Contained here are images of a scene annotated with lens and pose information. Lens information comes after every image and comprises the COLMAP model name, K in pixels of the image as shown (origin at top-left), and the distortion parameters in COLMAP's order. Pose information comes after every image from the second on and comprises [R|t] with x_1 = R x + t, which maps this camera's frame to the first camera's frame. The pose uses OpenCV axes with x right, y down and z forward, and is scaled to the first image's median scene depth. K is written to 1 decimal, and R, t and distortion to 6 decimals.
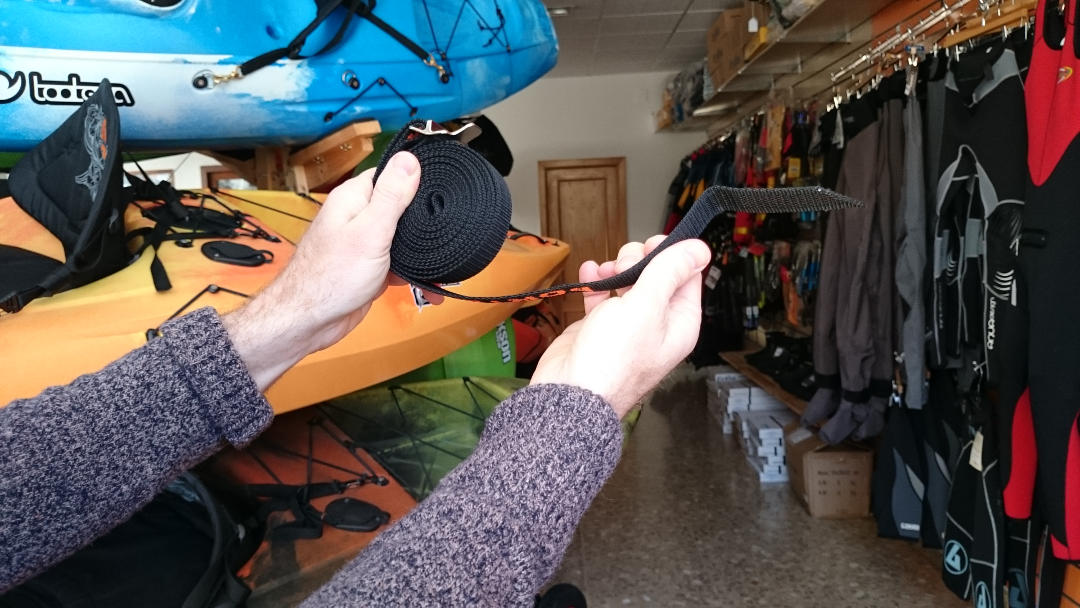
lens RADIAL K [[910.2, 0, 531.4], [0, 910.2, 308.3], [0, 0, 1]] dist [0.113404, -0.208432]
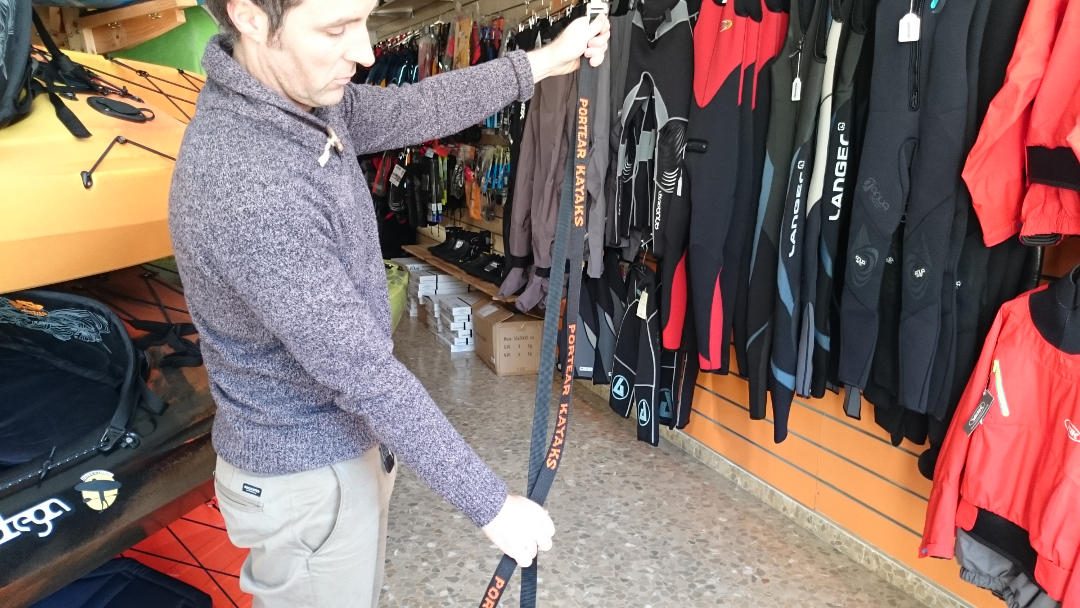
lens RADIAL K [[886.6, 0, 530.8], [0, 886.6, 309.8], [0, 0, 1]] dist [0.194349, -0.038979]
pose [[0.922184, -0.018940, 0.386288, -0.143595], [-0.022706, 0.994426, 0.102963, 0.024209], [-0.386085, -0.103721, 0.916614, -0.111960]]
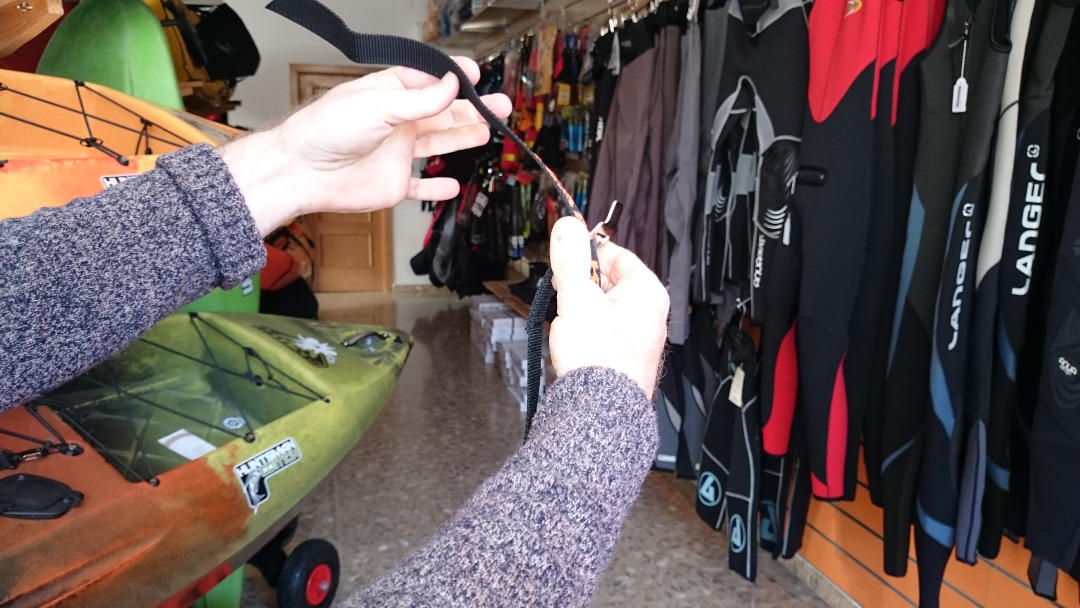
lens RADIAL K [[910.2, 0, 539.6], [0, 910.2, 313.5], [0, 0, 1]] dist [0.113404, -0.208432]
pose [[0.962426, 0.010308, 0.271348, 0.000719], [-0.033903, 0.996021, 0.082413, -0.000845], [-0.269419, -0.088516, 0.958947, 0.085706]]
